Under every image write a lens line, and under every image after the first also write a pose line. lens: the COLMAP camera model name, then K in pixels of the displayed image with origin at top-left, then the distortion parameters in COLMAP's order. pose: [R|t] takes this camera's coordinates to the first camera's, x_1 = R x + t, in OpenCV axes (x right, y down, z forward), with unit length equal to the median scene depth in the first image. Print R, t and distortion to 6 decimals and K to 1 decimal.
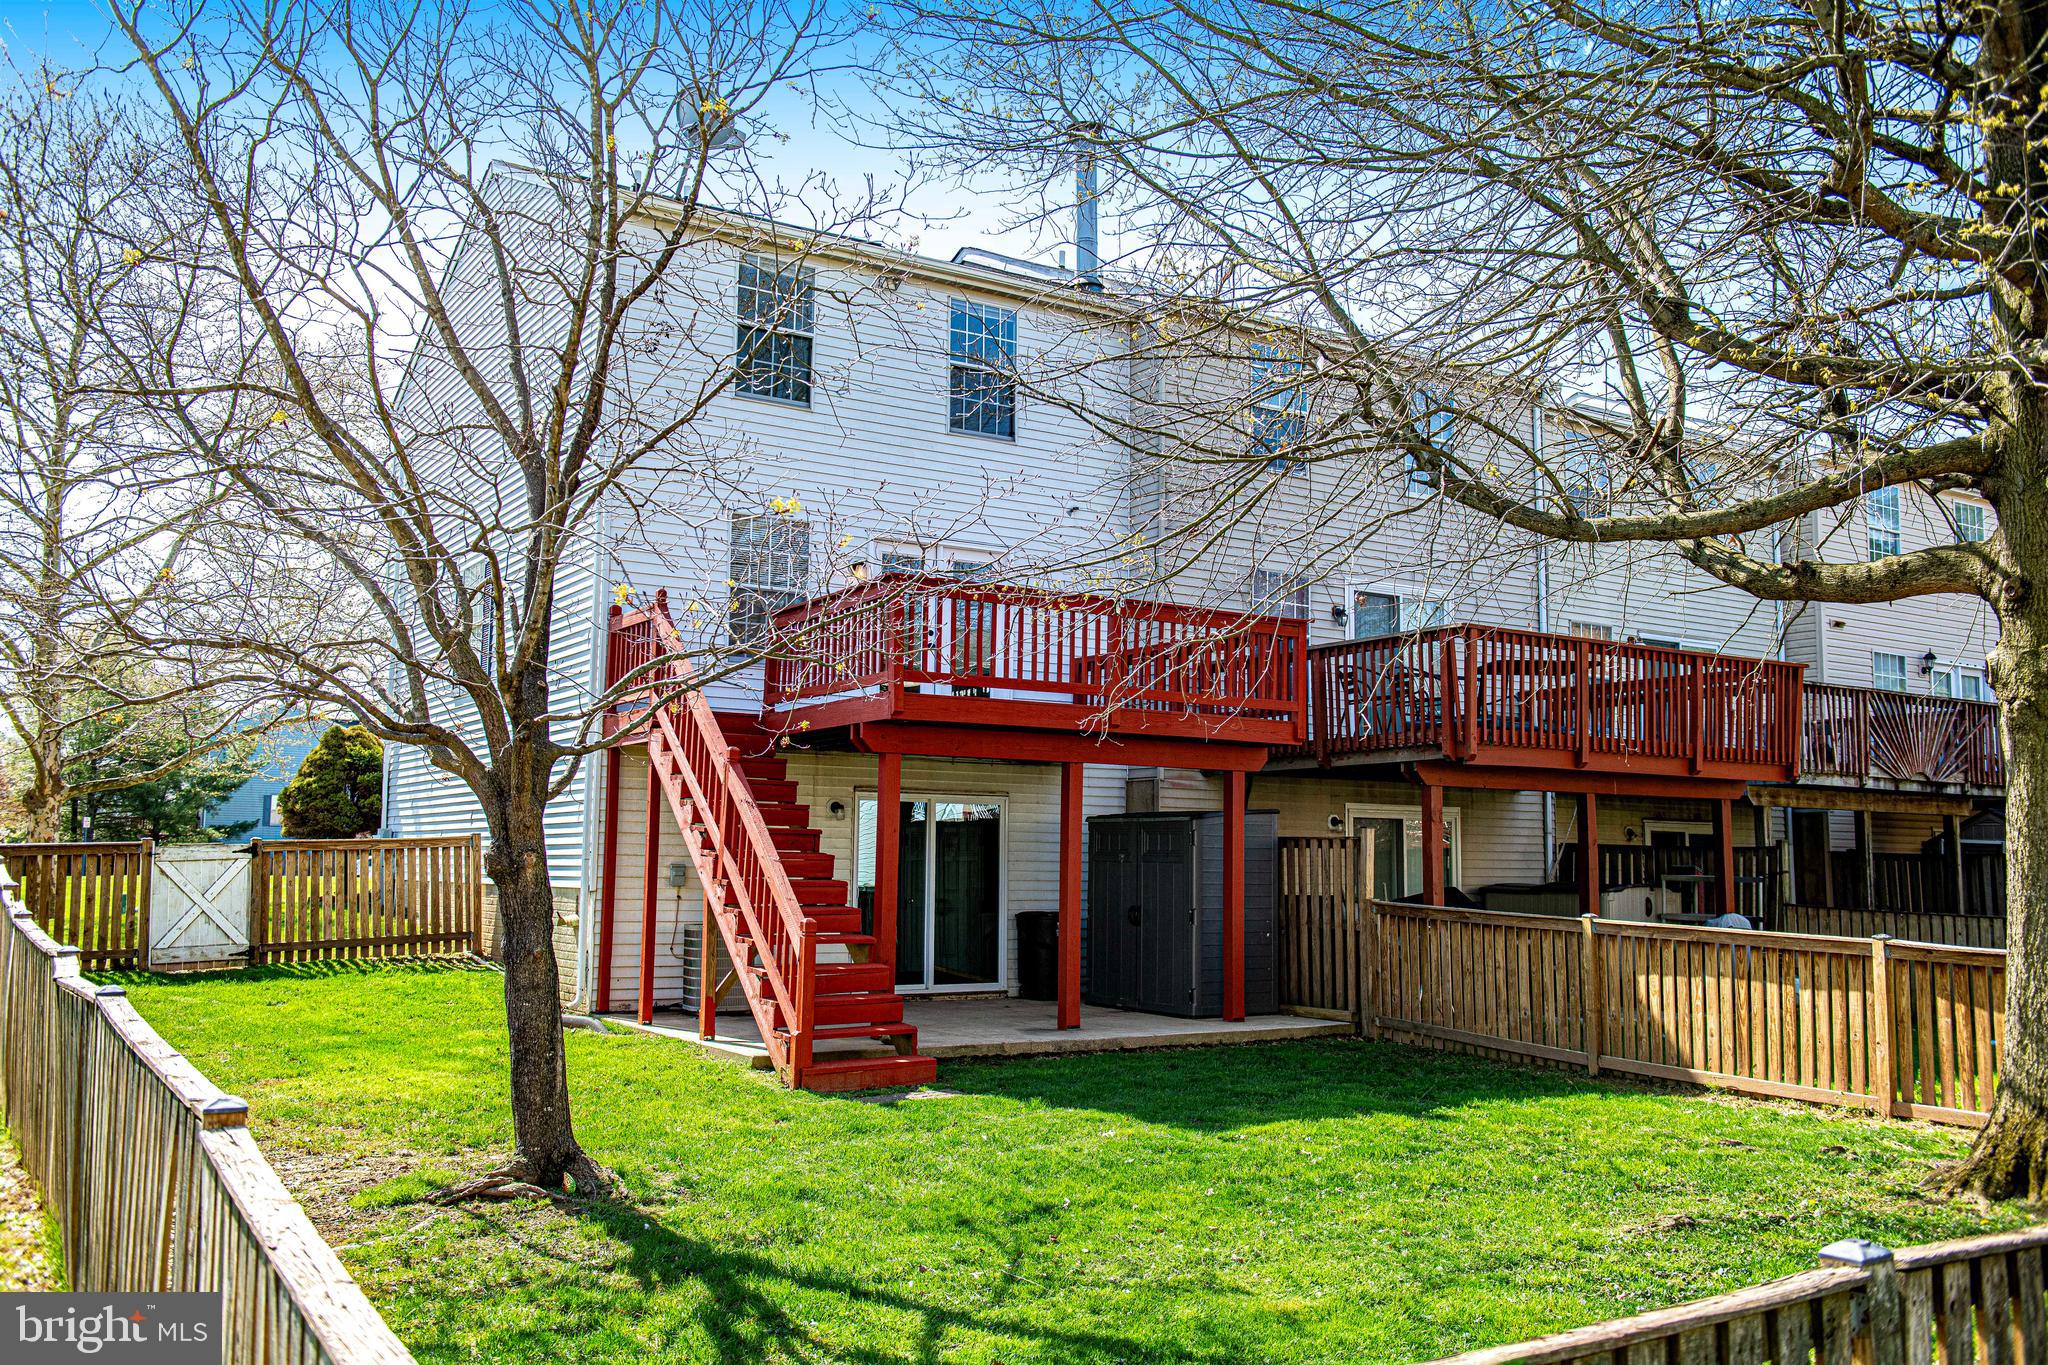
lens RADIAL K [[1728.3, 0, 1025.1], [0, 1728.3, 683.3], [0, 0, 1]] dist [-0.020961, 0.004527]
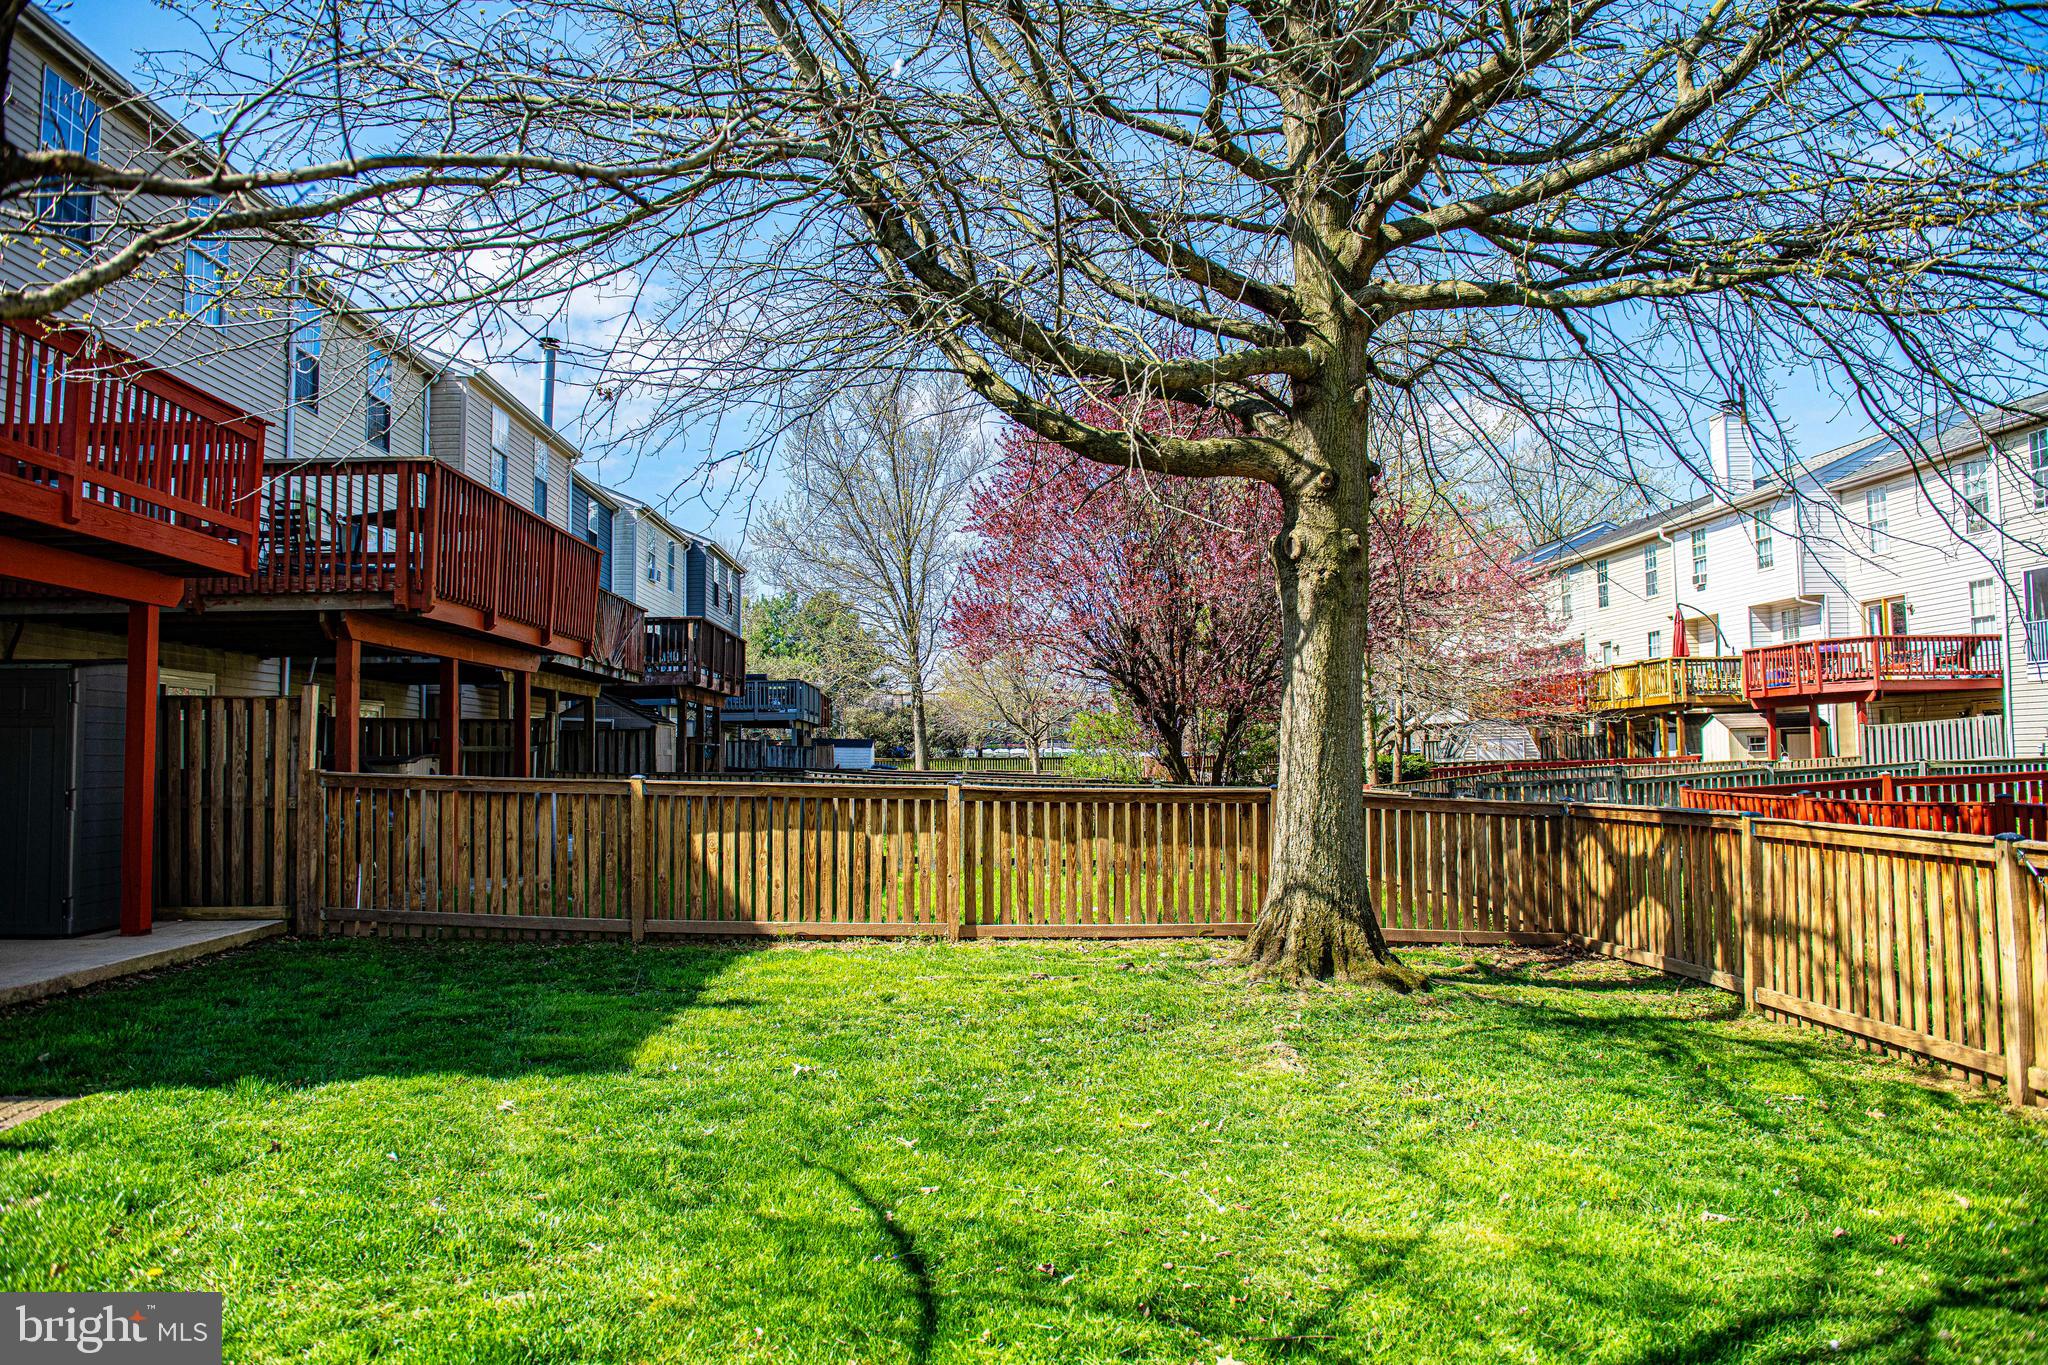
lens RADIAL K [[1399.6, 0, 1018.9], [0, 1399.6, 682.2], [0, 0, 1]] dist [-0.062497, -0.000363]
pose [[0.497189, 0.027562, 0.867204, -0.256661], [-0.073225, 0.997262, 0.010286, 0.062833], [-0.864547, -0.068615, 0.497847, 0.463891]]
